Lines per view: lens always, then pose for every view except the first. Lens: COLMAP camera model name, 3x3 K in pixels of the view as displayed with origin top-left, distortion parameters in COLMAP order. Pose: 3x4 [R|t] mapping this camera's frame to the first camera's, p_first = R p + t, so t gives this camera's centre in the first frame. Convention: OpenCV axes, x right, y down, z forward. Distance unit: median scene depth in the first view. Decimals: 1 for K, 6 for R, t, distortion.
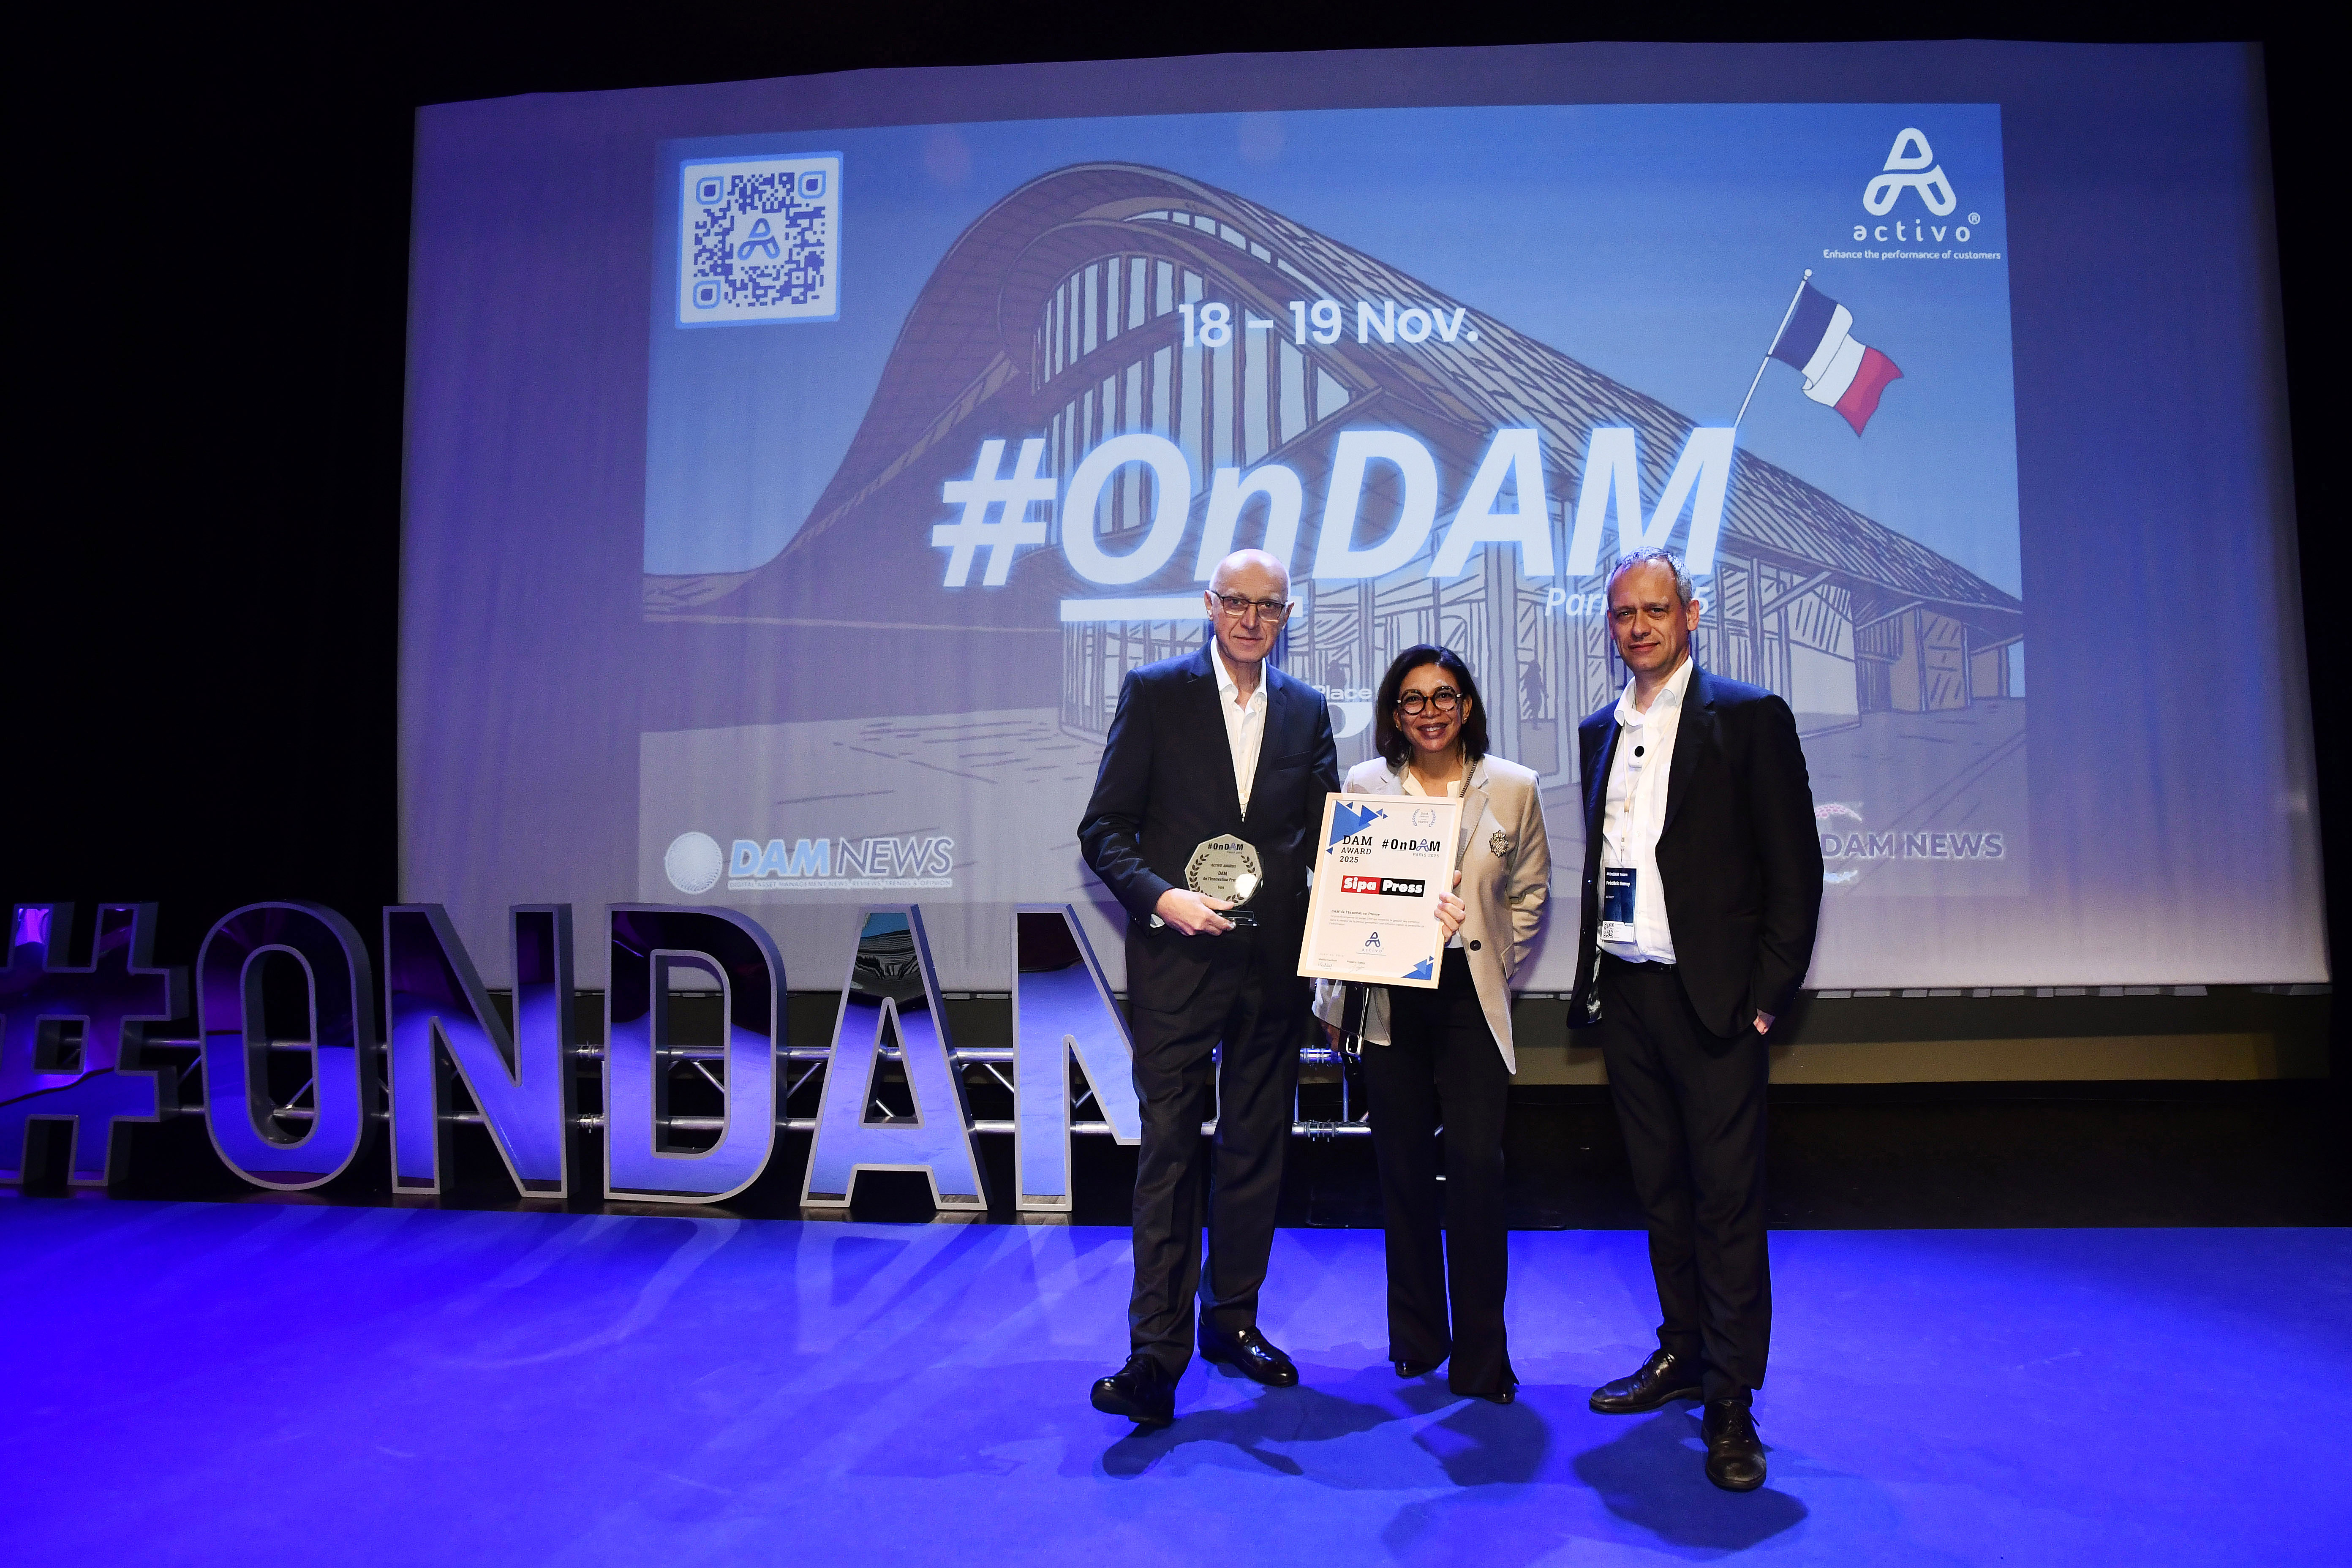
lens RADIAL K [[1681.2, 0, 1189.5], [0, 1681.2, 801.8], [0, 0, 1]] dist [-0.114066, 0.049261]
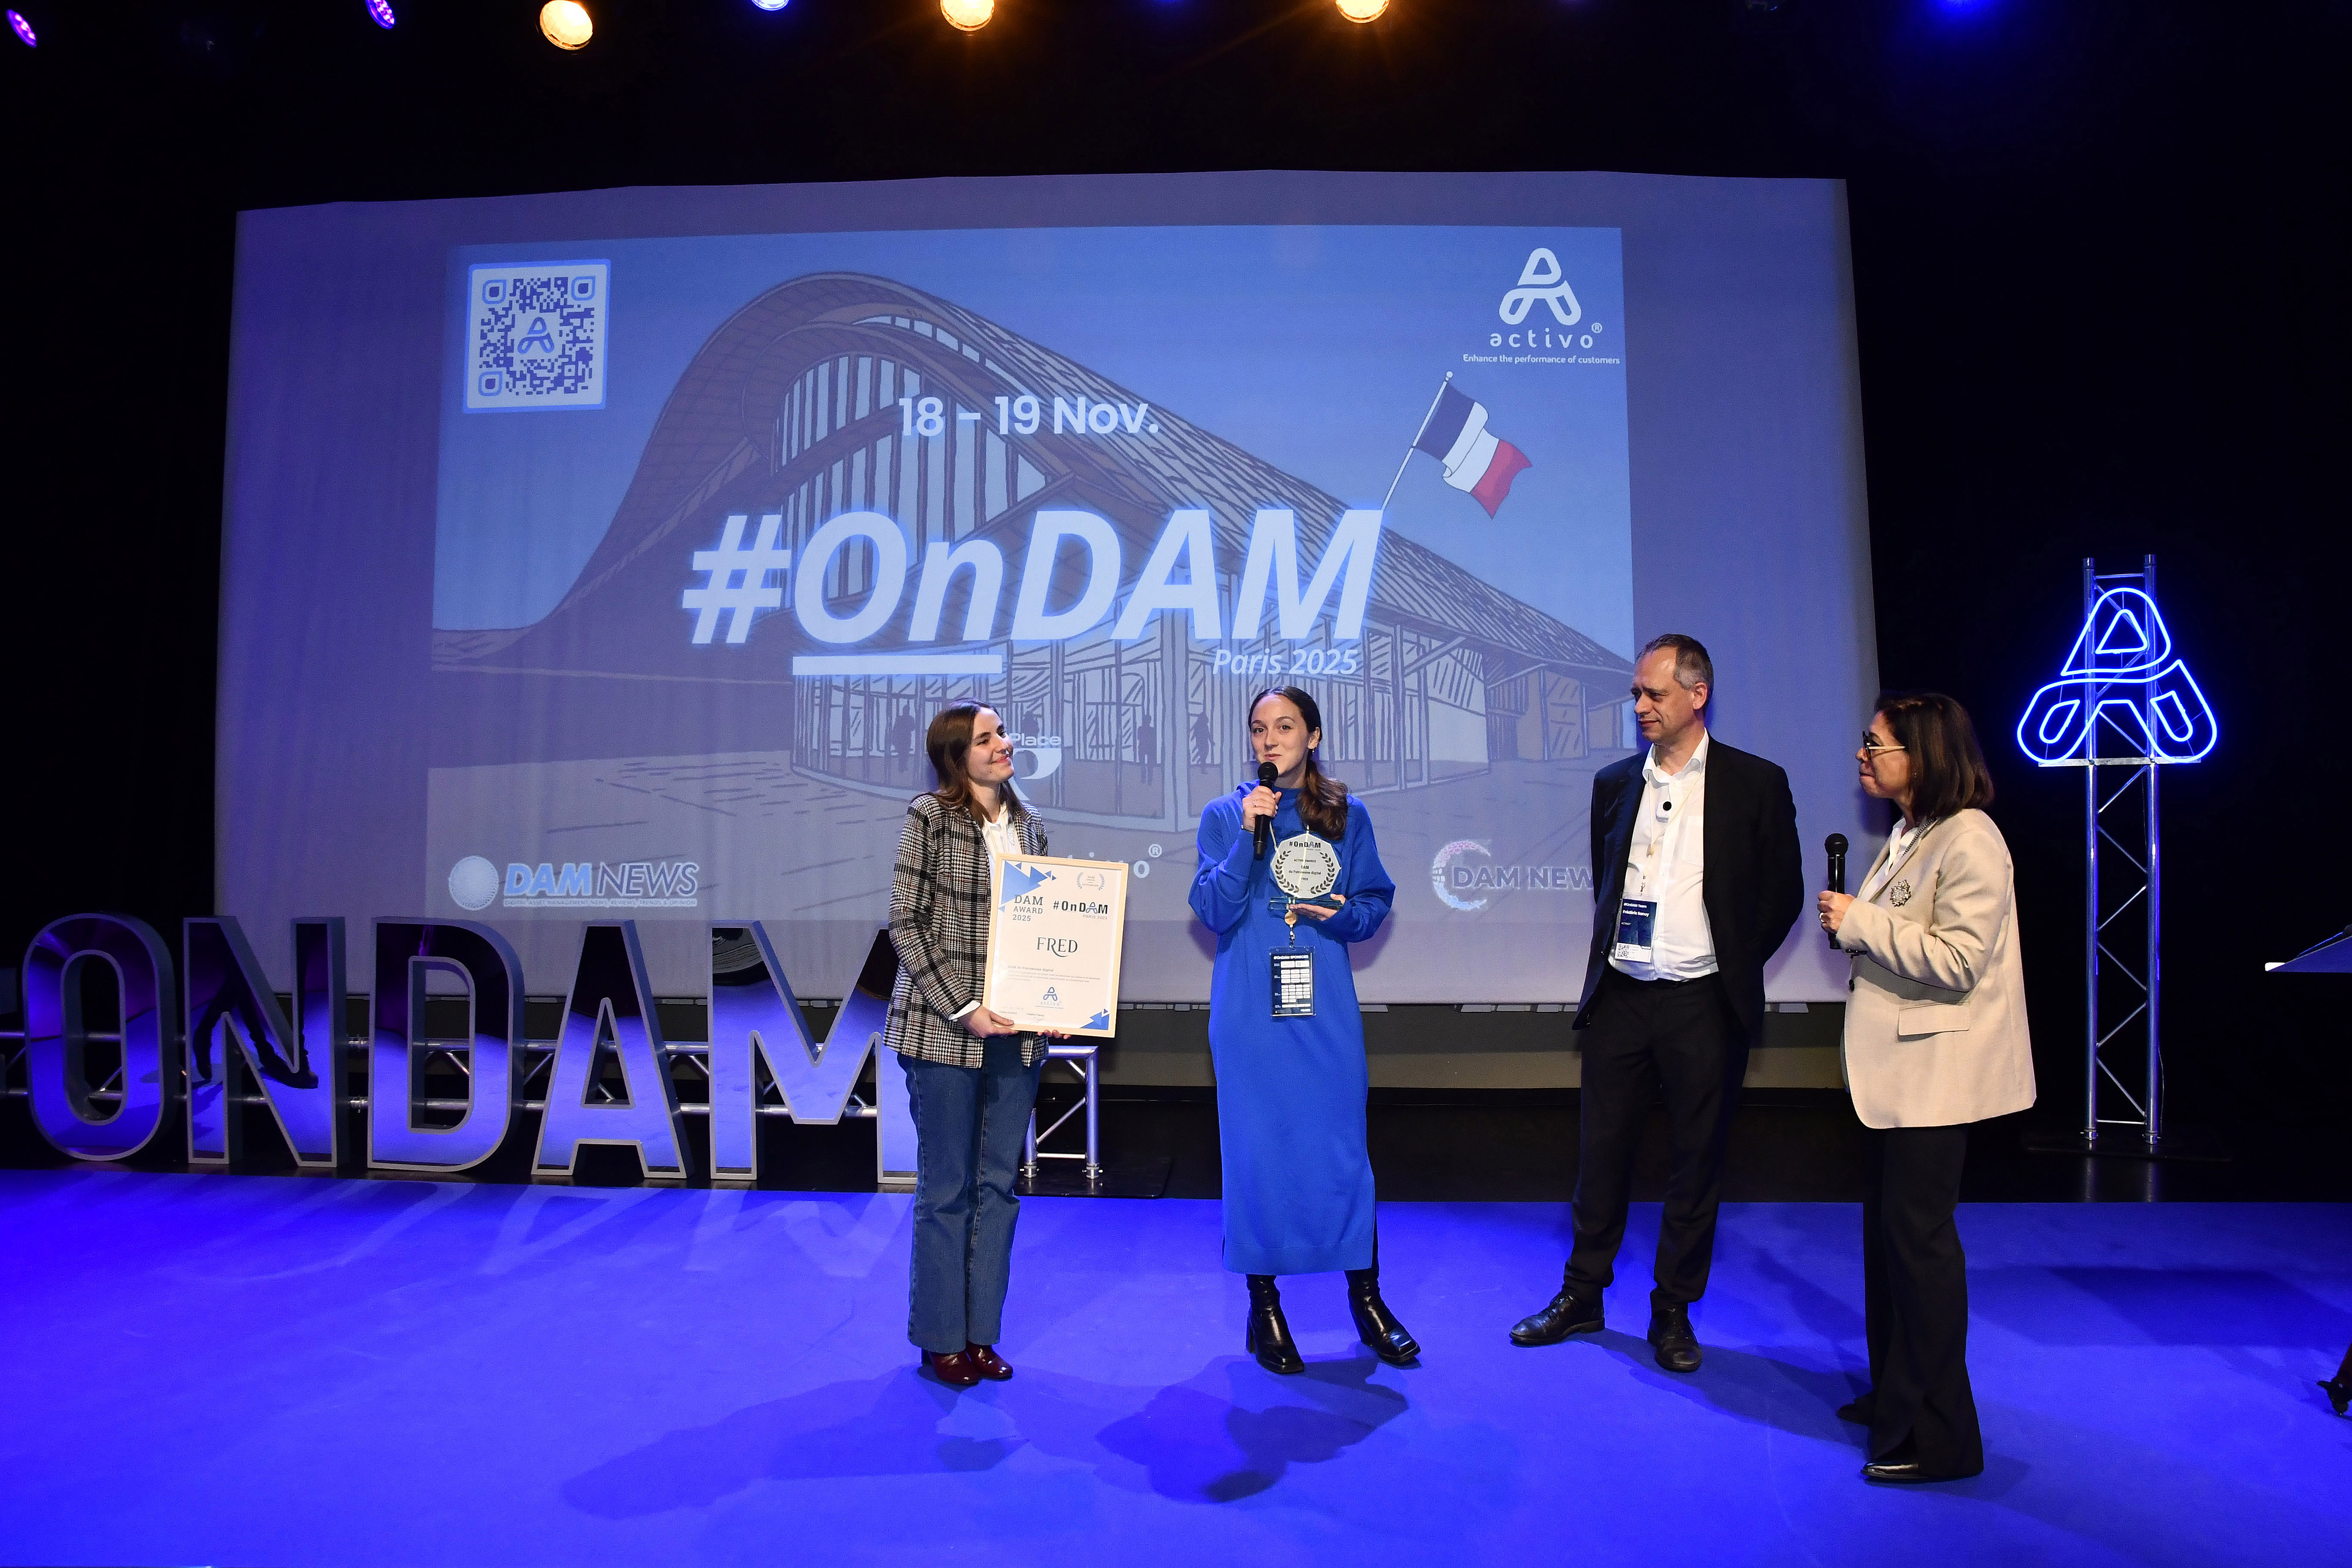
lens RADIAL K [[1681.2, 0, 1186.7], [0, 1681.2, 832.3], [0, 0, 1]] dist [-0.114066, 0.049261]
pose [[0.999556, 0.009556, 0.028230, 0.163319], [-0.009641, 0.999949, 0.002860, -0.005987], [-0.028201, -0.003130, 0.999597, -0.149580]]
